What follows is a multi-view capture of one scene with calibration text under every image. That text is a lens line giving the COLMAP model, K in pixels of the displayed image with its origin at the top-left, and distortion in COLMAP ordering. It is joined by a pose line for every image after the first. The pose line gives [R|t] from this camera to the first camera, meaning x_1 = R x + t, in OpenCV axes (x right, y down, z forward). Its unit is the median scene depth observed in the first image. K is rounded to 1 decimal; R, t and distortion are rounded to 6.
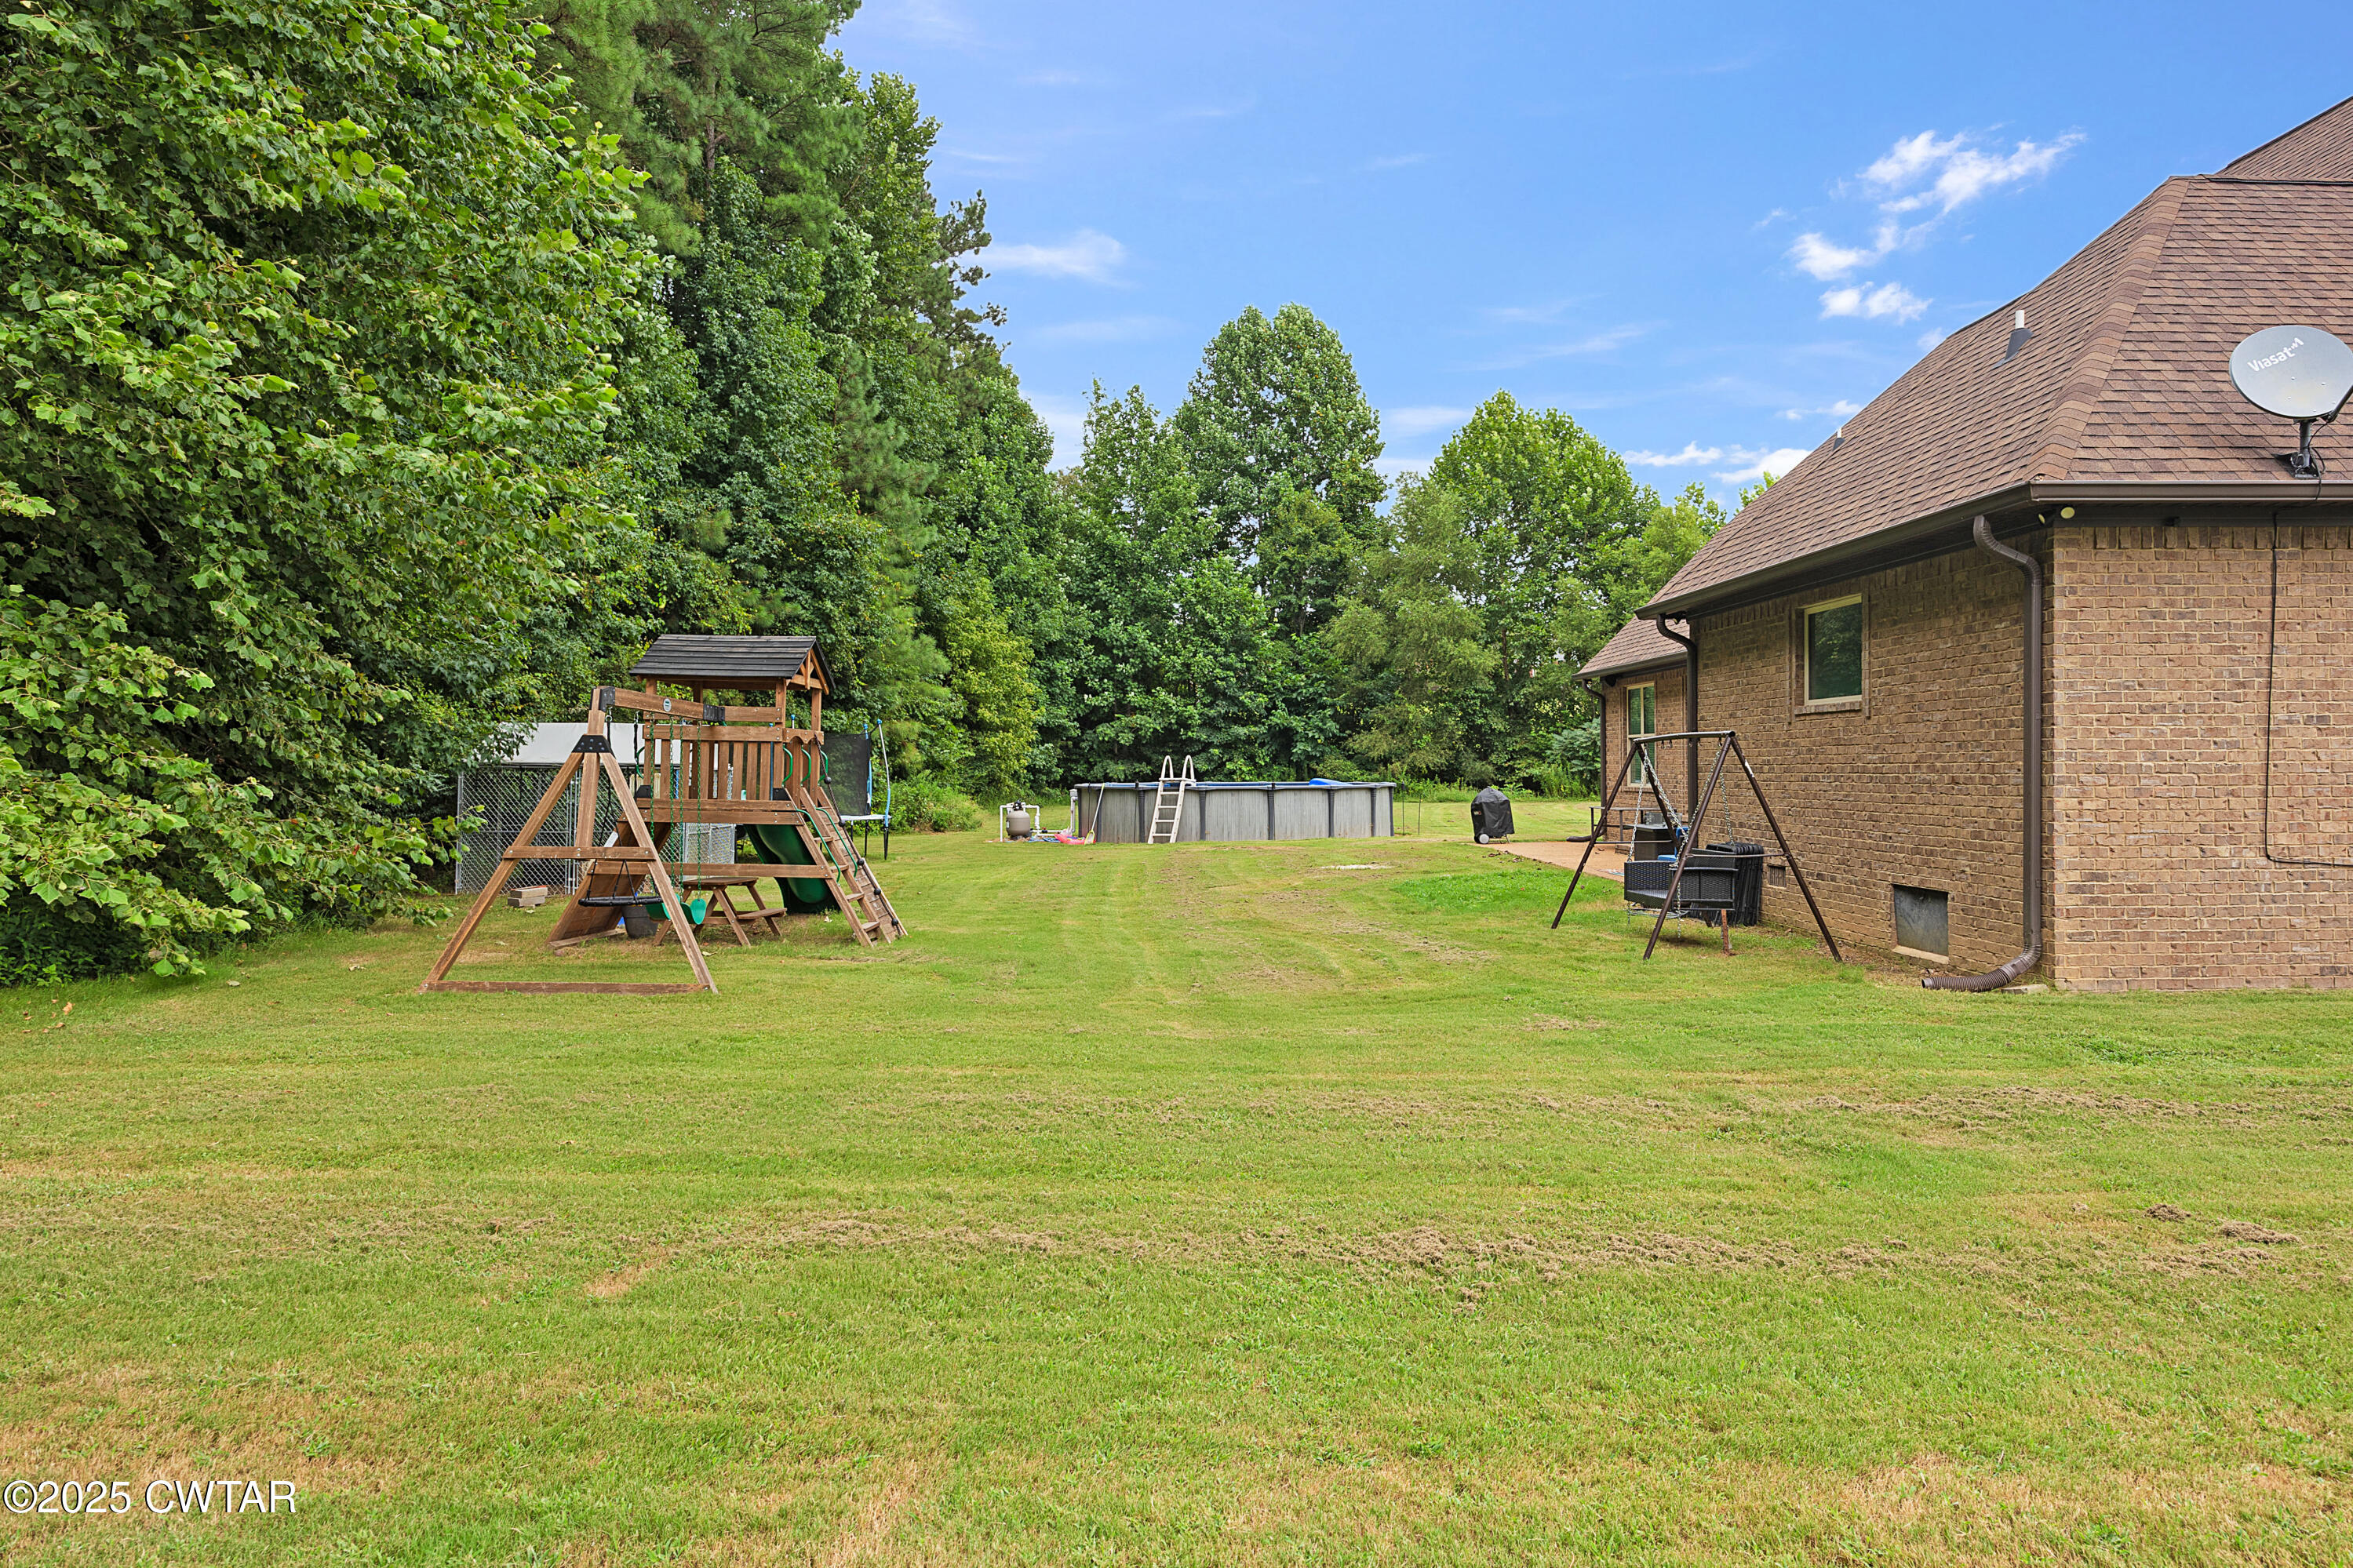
lens RADIAL K [[1501.6, 0, 1177.7], [0, 1501.6, 770.4], [0, 0, 1]] dist [-0.000353, -0.000030]
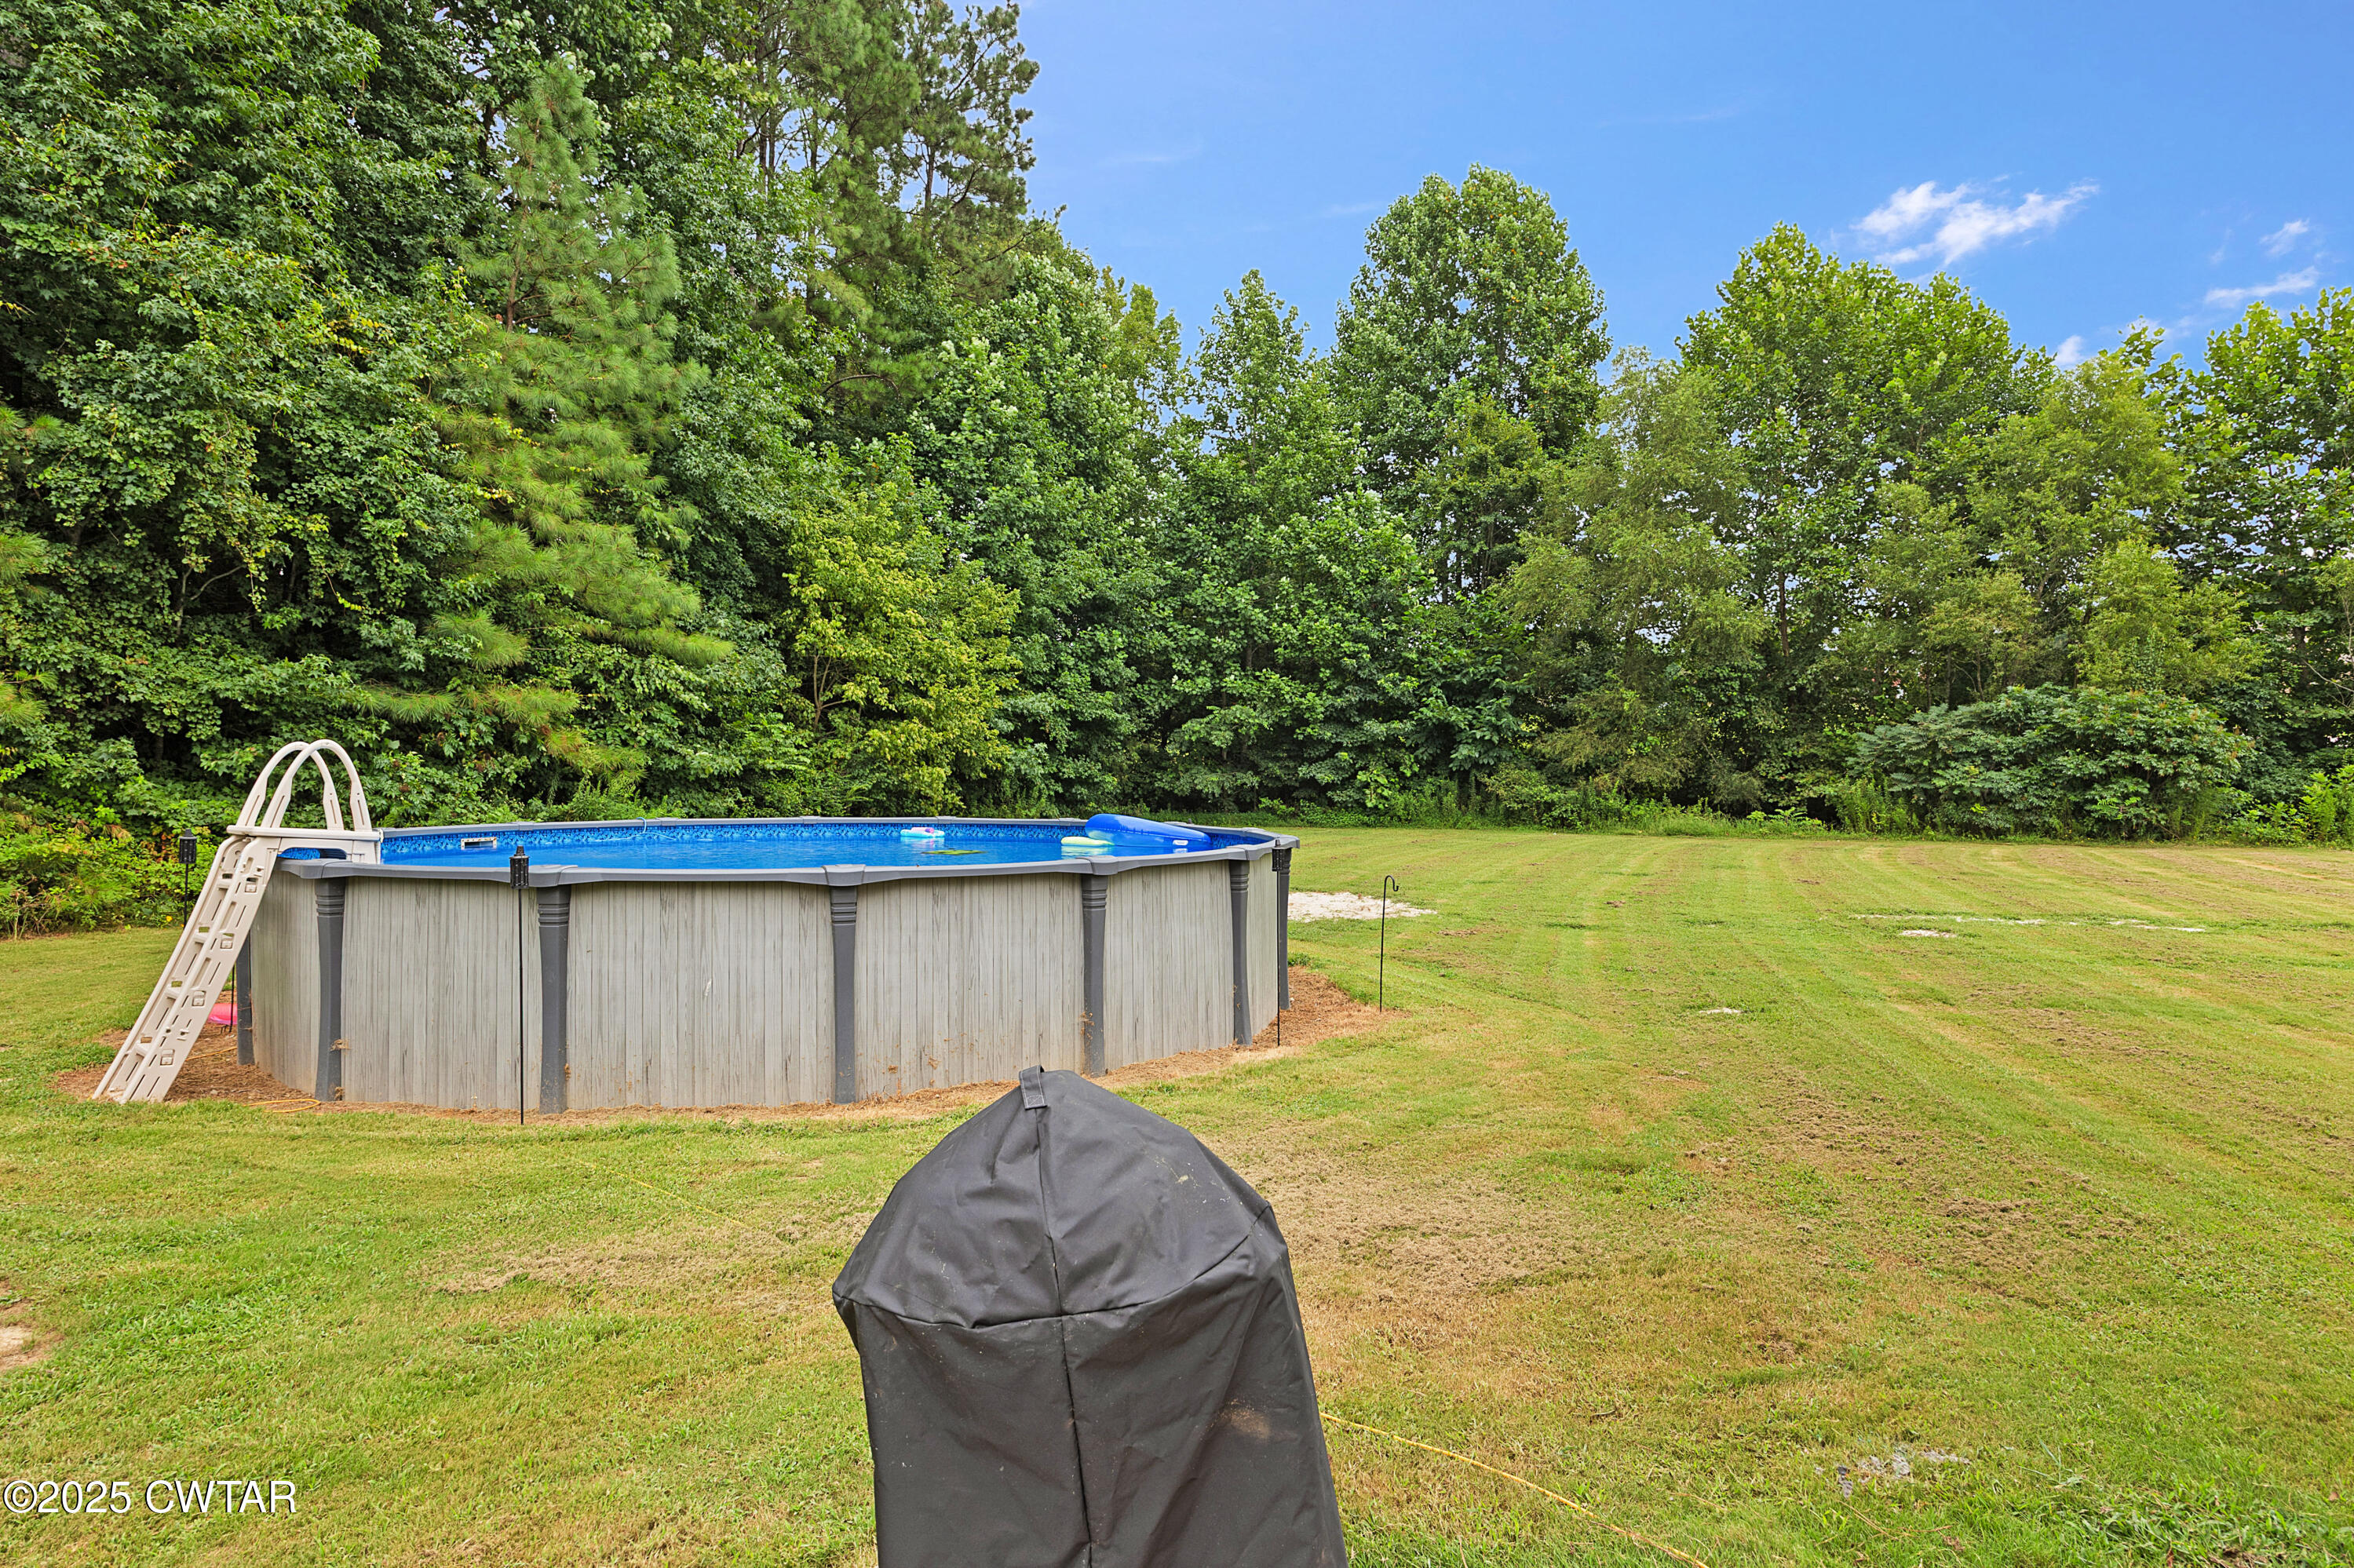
lens RADIAL K [[1243.5, 0, 1175.6], [0, 1243.5, 790.6], [0, 0, 1]] dist [0.001716, 0.000274]
pose [[0.968420, 0.012866, -0.248991, 0.096158], [-0.009673, 0.999855, 0.014042, -0.003743], [0.249135, -0.011190, 0.968404, 0.397672]]
